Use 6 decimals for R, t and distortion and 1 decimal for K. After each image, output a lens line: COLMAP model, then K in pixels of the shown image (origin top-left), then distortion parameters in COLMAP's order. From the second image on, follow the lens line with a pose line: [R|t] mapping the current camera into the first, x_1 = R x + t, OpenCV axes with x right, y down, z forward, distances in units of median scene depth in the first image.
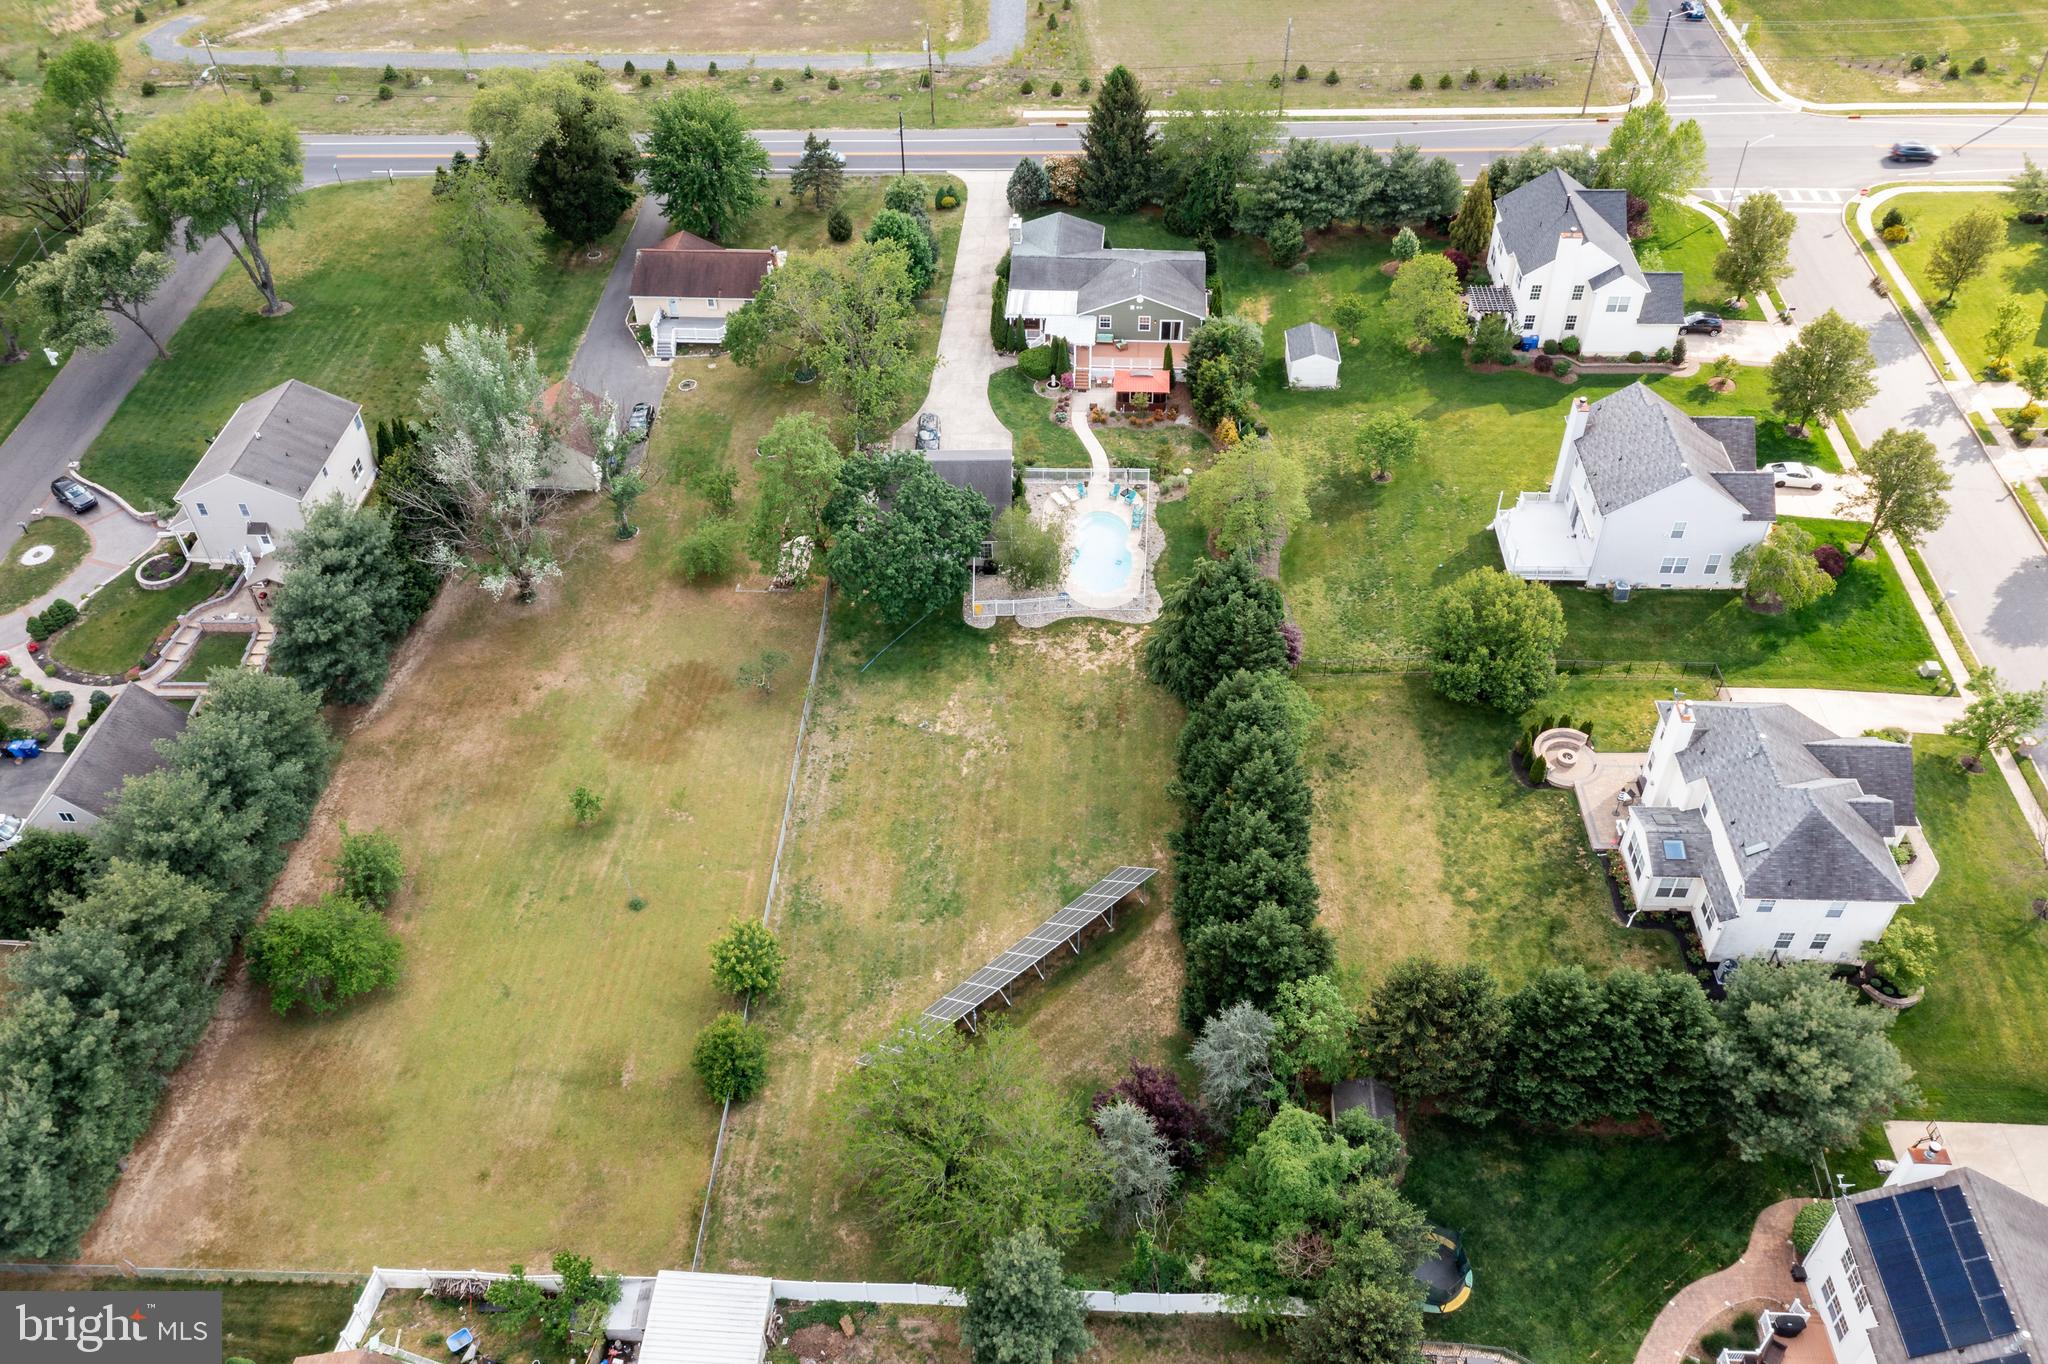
lens RADIAL K [[1614.7, 0, 1028.2], [0, 1614.7, 683.7], [0, 0, 1]] dist [-0.039729, 0.091960]
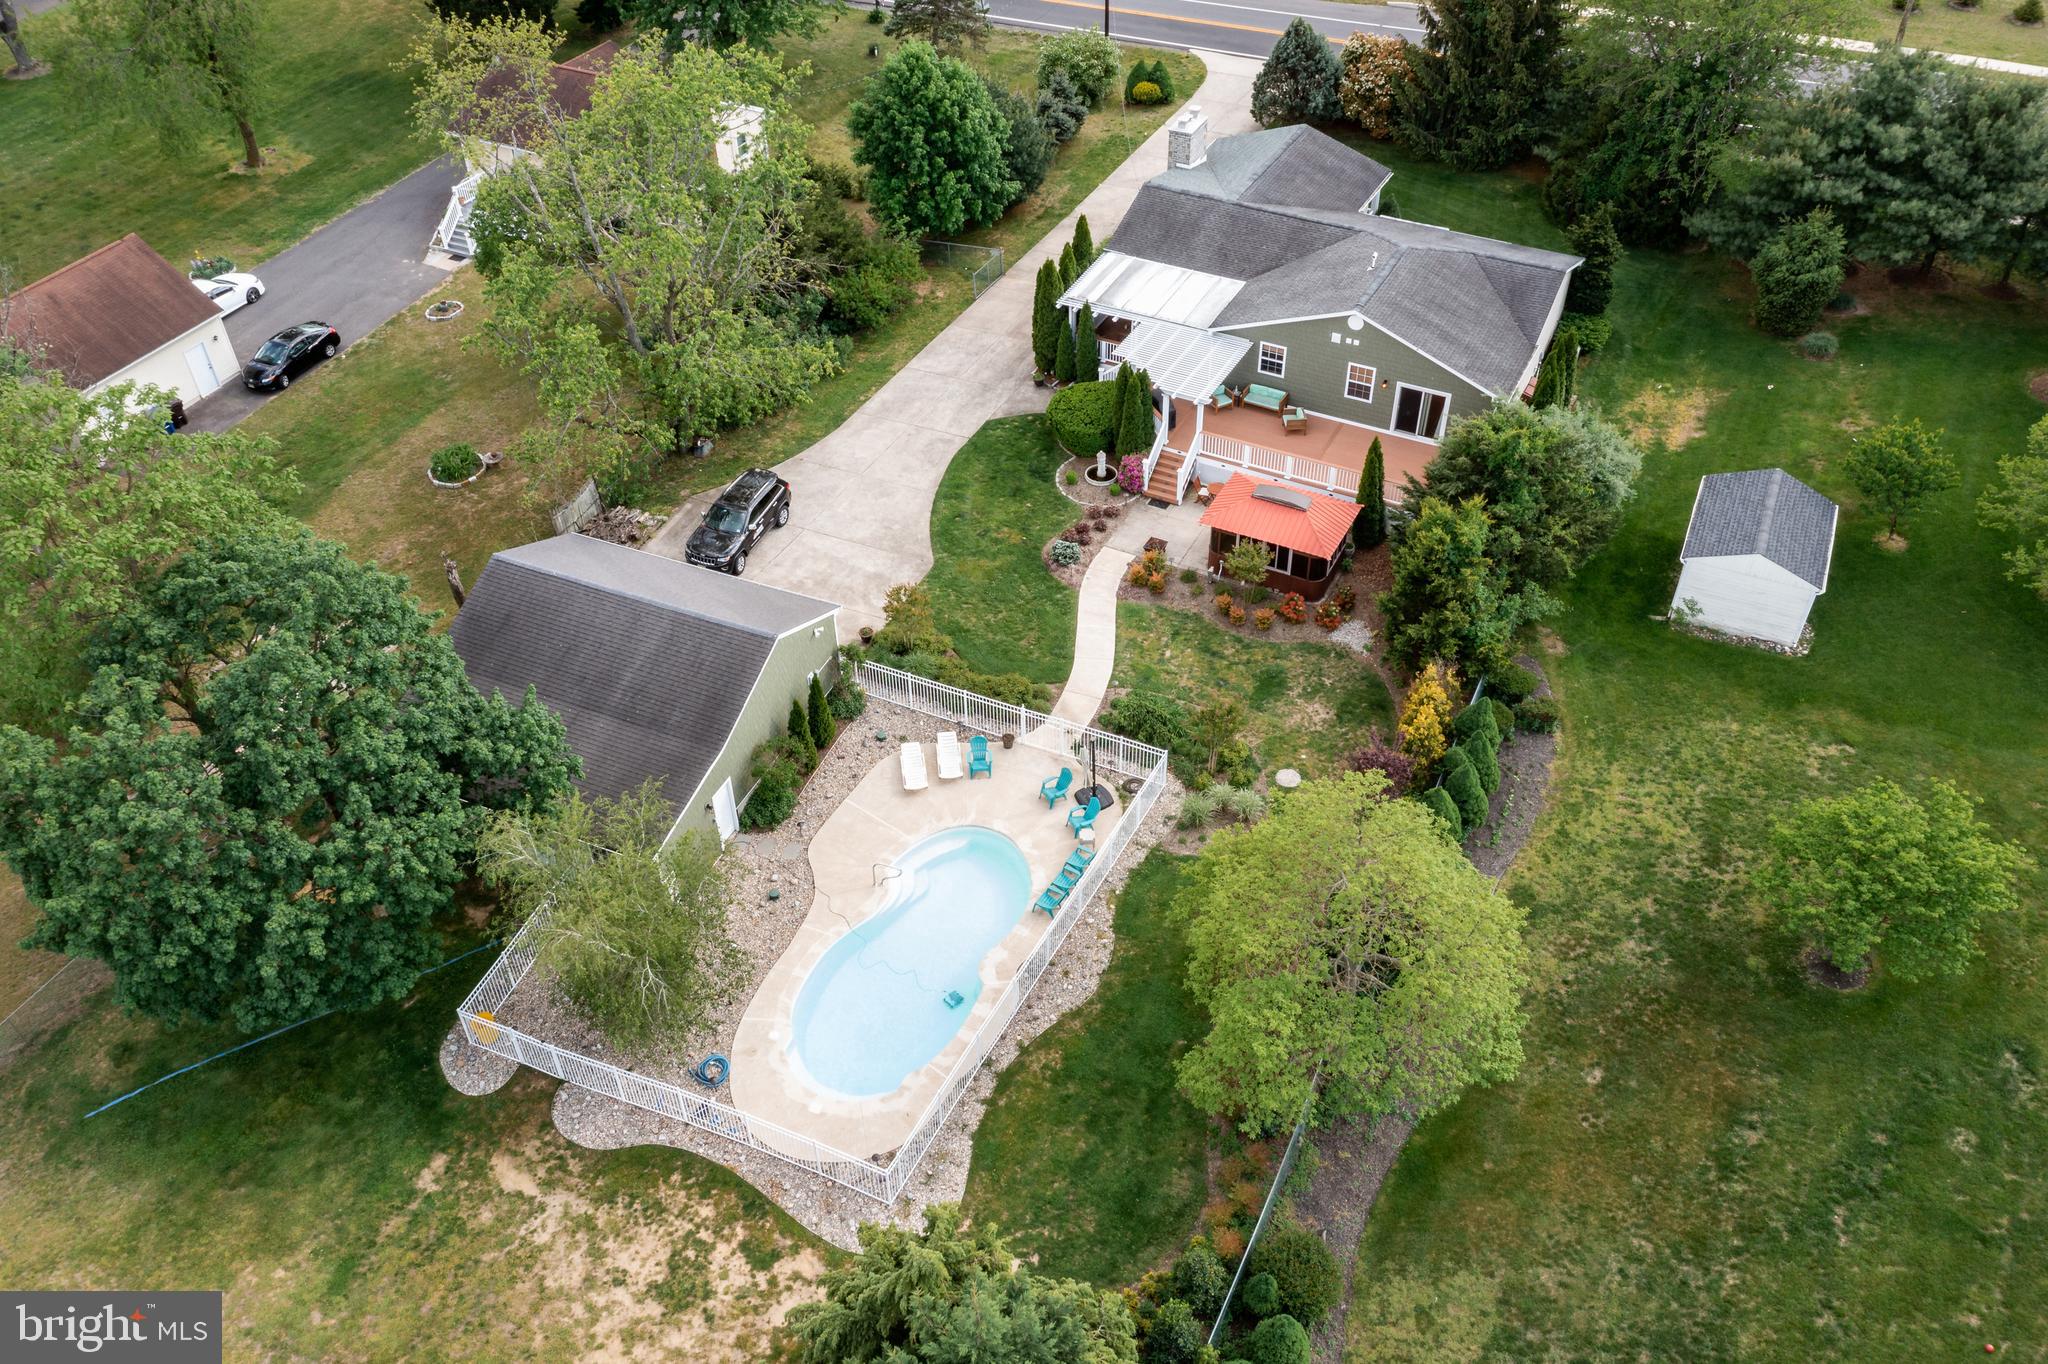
lens RADIAL K [[1618.4, 0, 1025.0], [0, 1618.4, 676.1], [0, 0, 1]] dist [-0.025229, 0.056103]
pose [[0.917155, 0.264046, -0.298507, 0.140780], [-0.271245, 0.962345, 0.017856, -0.136969], [0.291982, 0.064592, 0.954240, 0.592023]]
